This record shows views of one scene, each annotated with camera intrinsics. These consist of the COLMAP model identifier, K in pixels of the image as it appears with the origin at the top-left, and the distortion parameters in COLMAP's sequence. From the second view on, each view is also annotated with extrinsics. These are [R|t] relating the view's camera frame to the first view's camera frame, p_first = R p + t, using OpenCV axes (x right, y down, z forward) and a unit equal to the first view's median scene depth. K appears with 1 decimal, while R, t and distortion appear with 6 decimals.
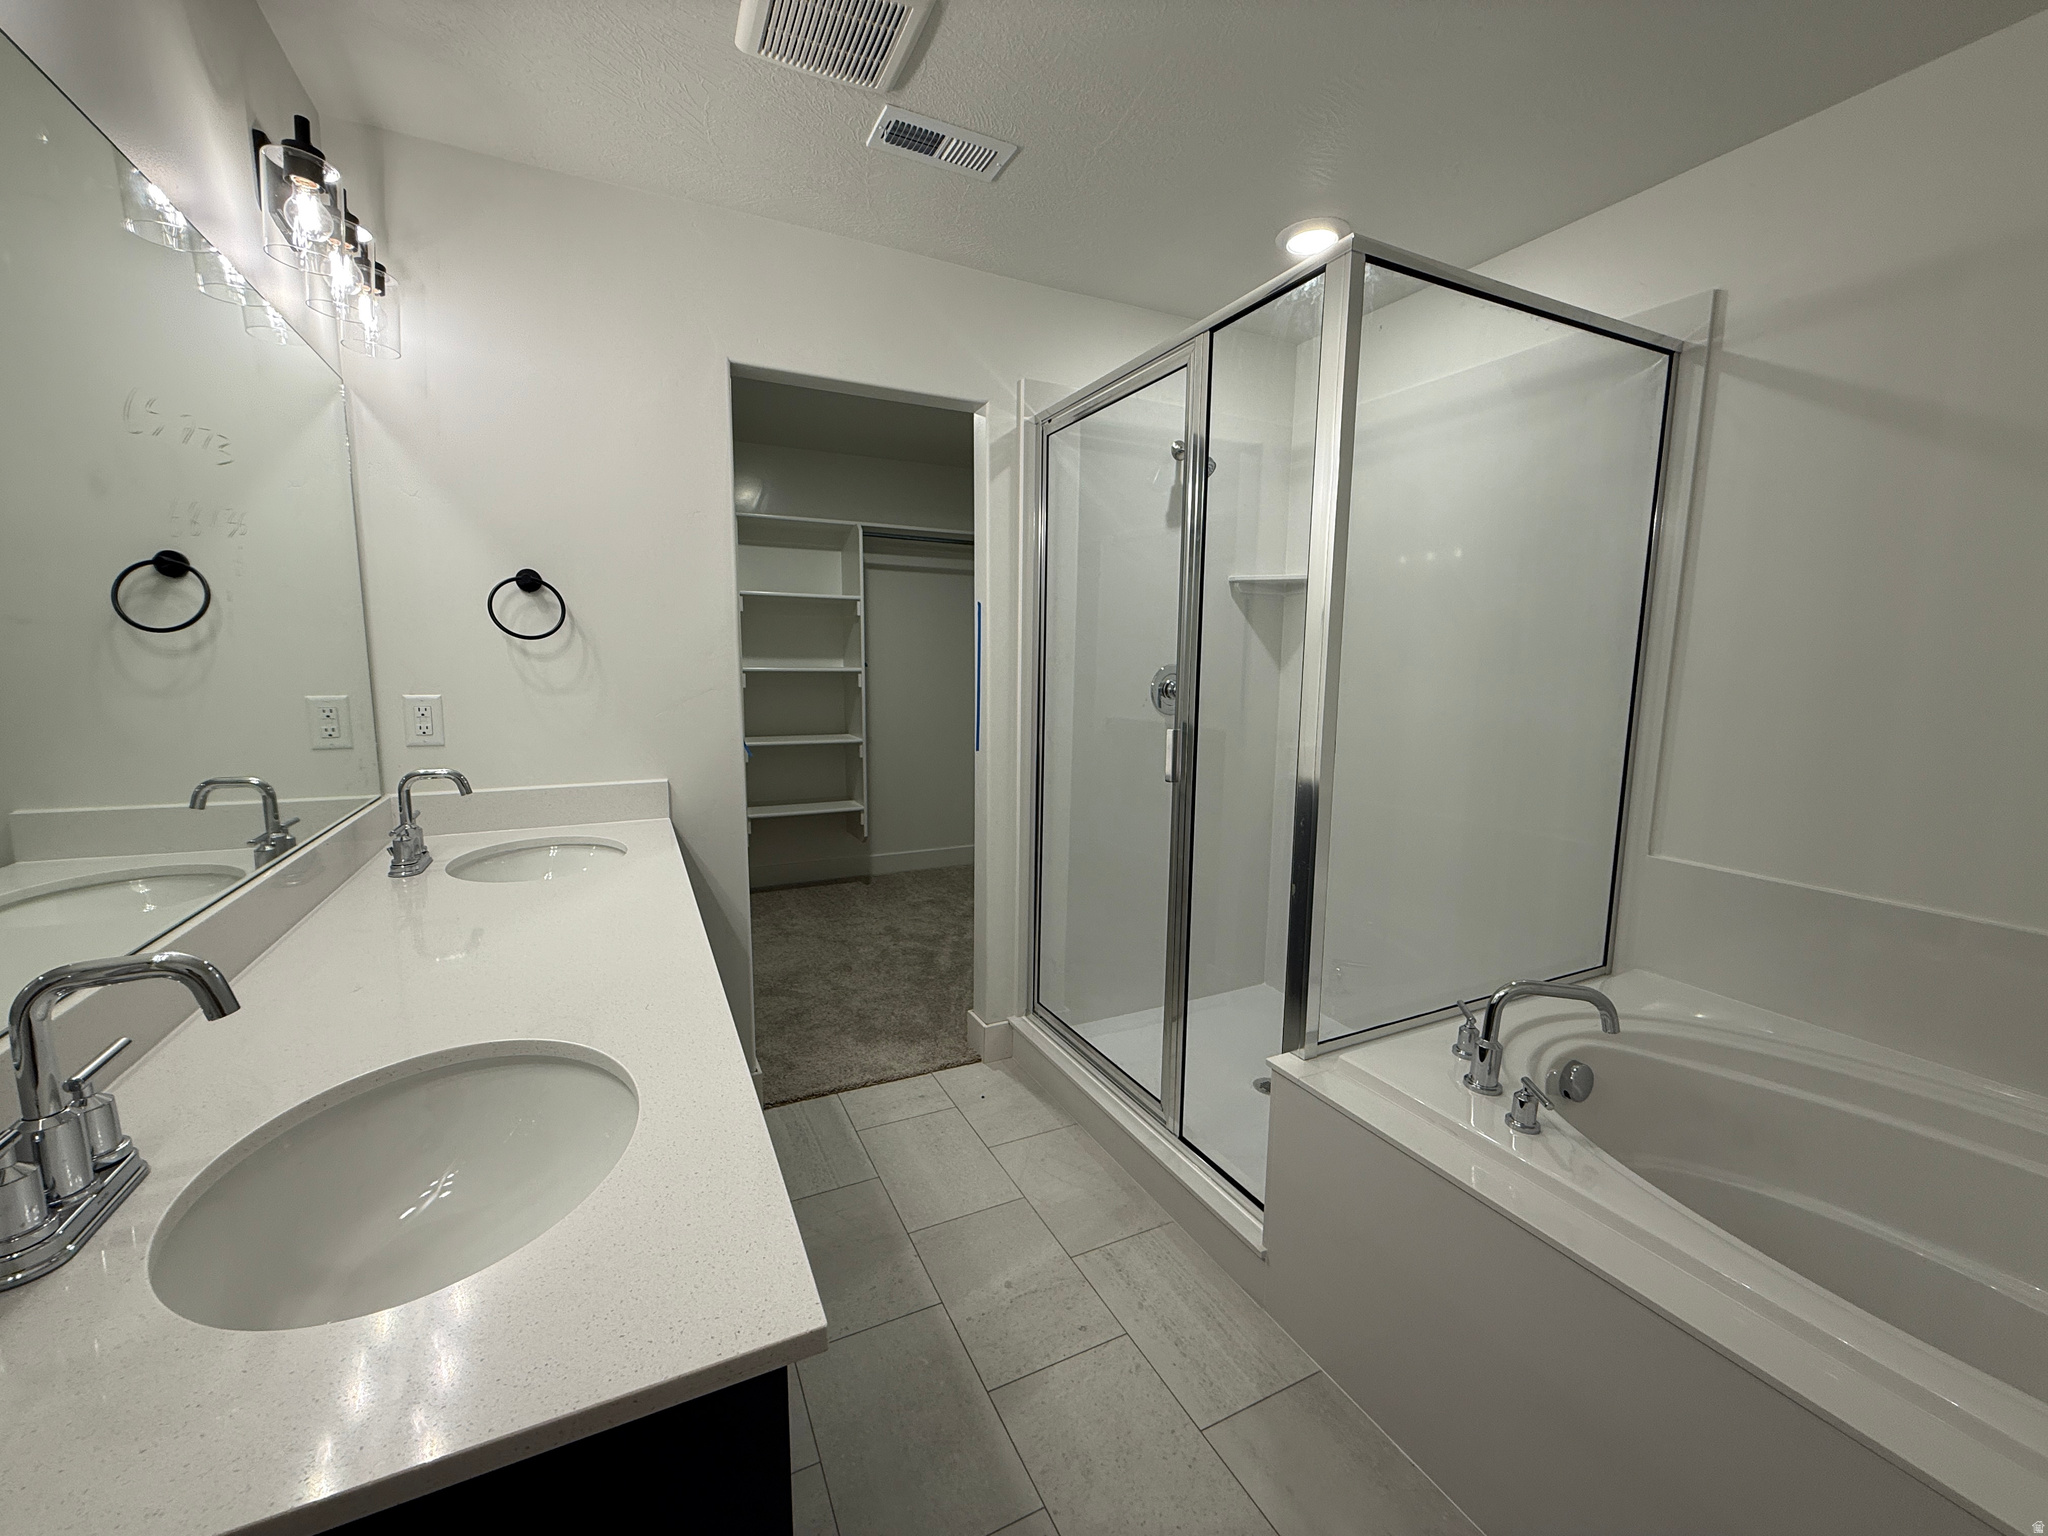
lens RADIAL K [[816.9, 0, 1017.6], [0, 816.9, 765.9], [0, 0, 1]] dist [0.001087, -0.000512]
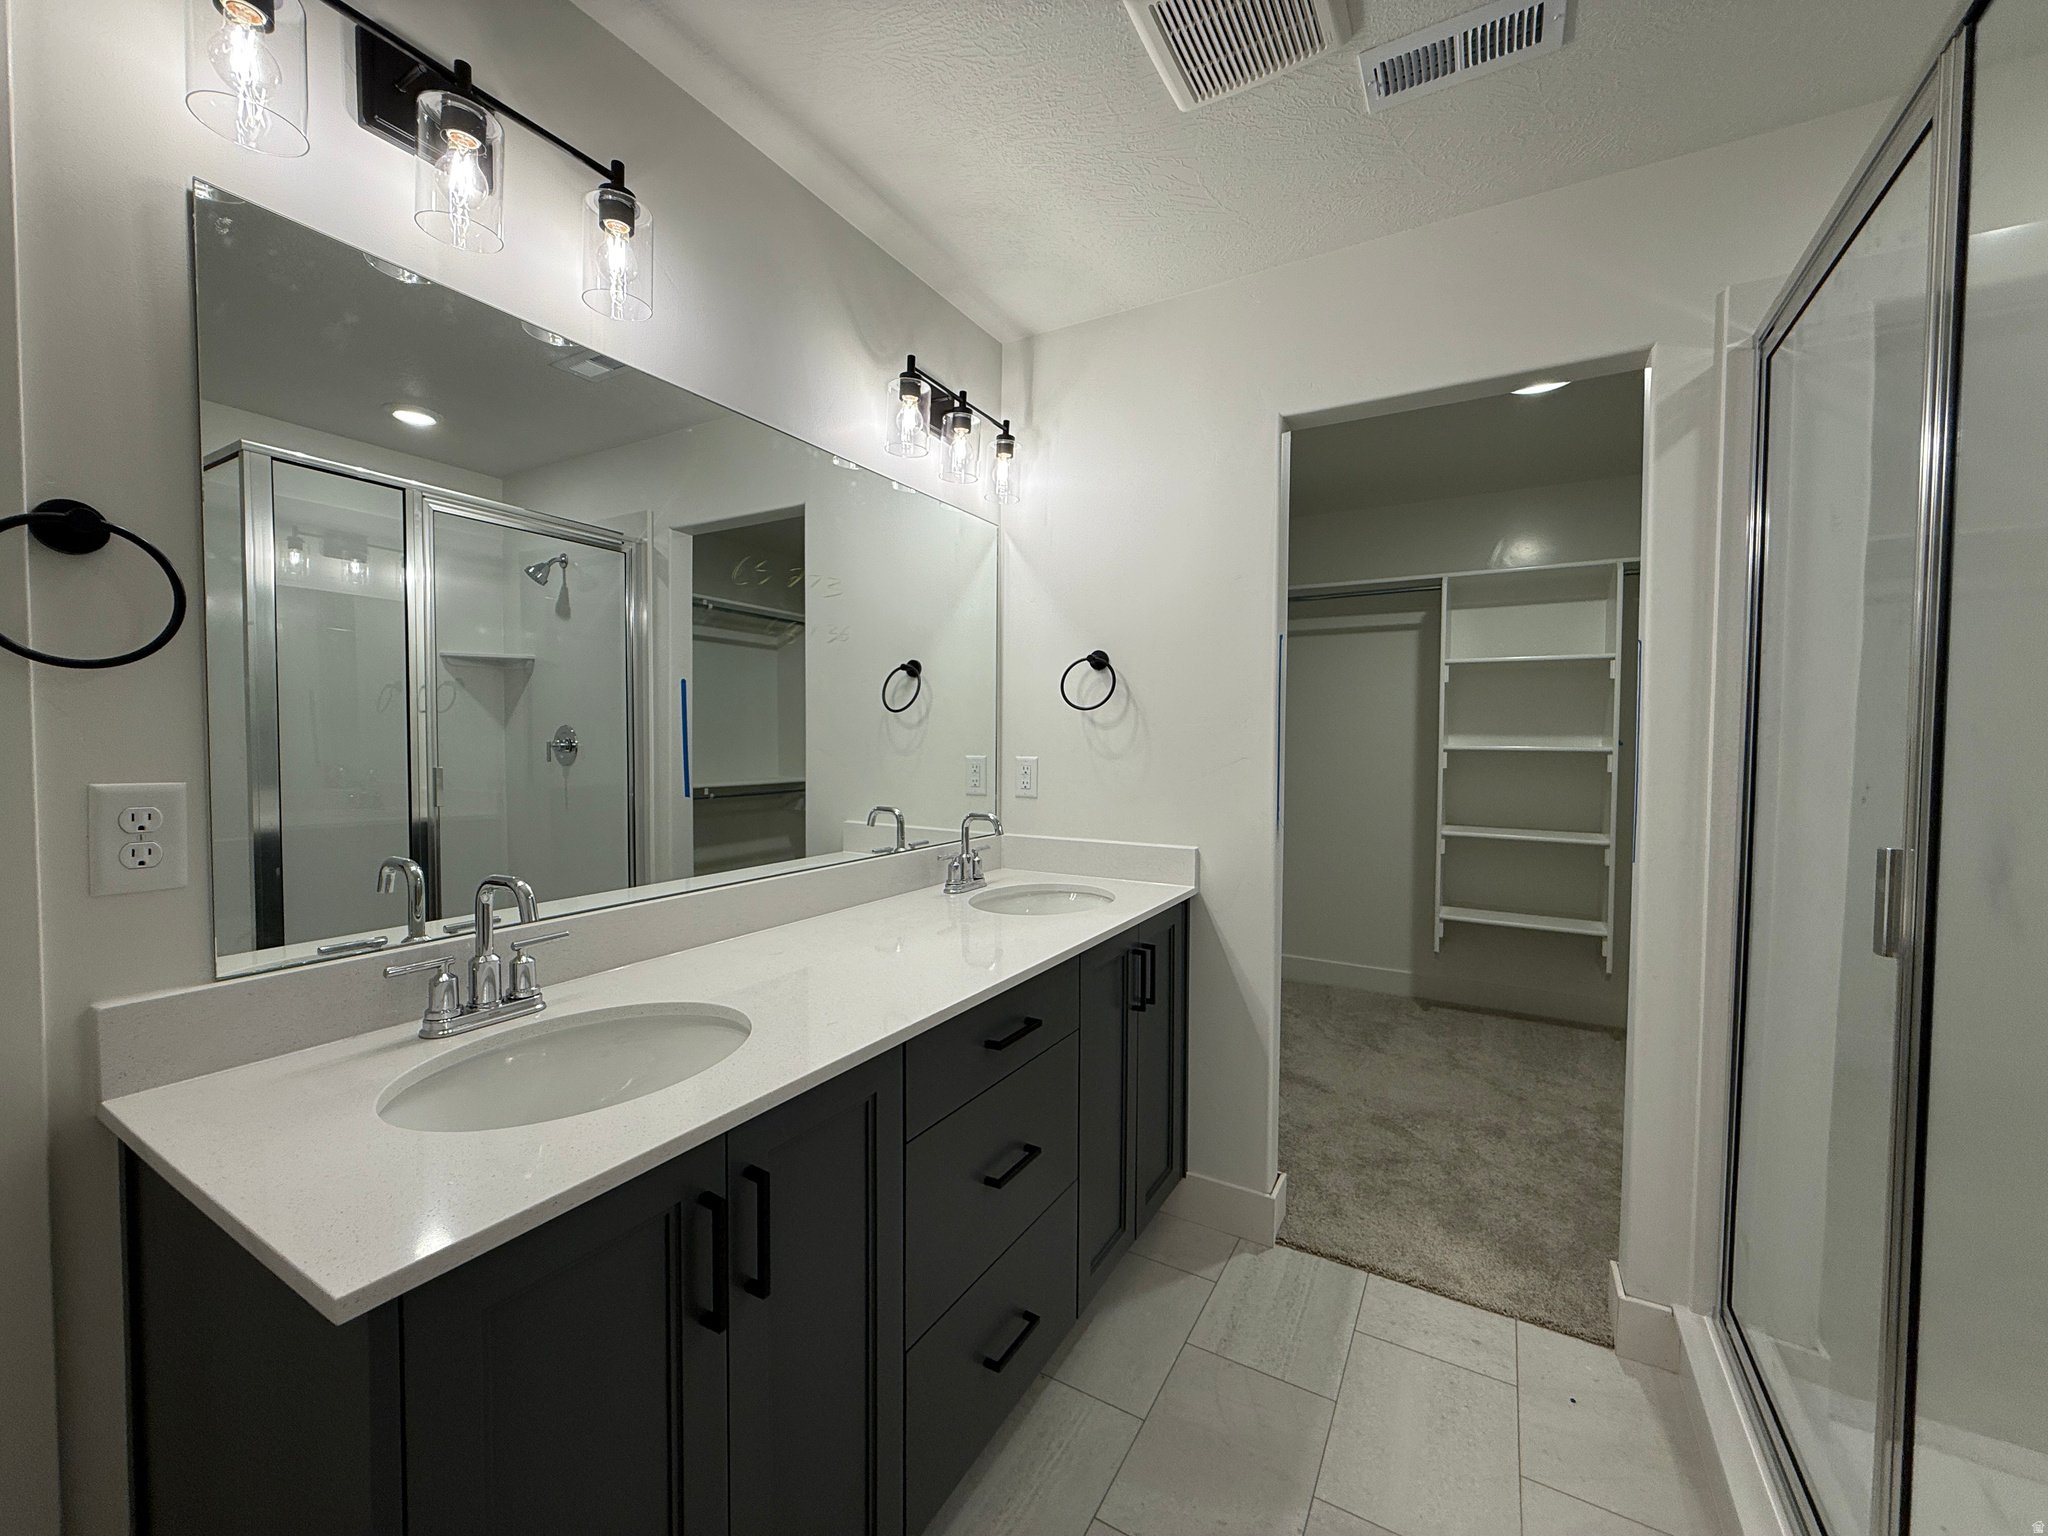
lens RADIAL K [[816.9, 0, 1017.6], [0, 816.9, 765.9], [0, 0, 1]] dist [0.001087, -0.000512]
pose [[0.553237, 0.020648, -0.832768, 0.239398], [-0.110517, 0.992675, -0.048808, -0.007996], [0.825660, 0.119037, 0.551466, 0.230191]]
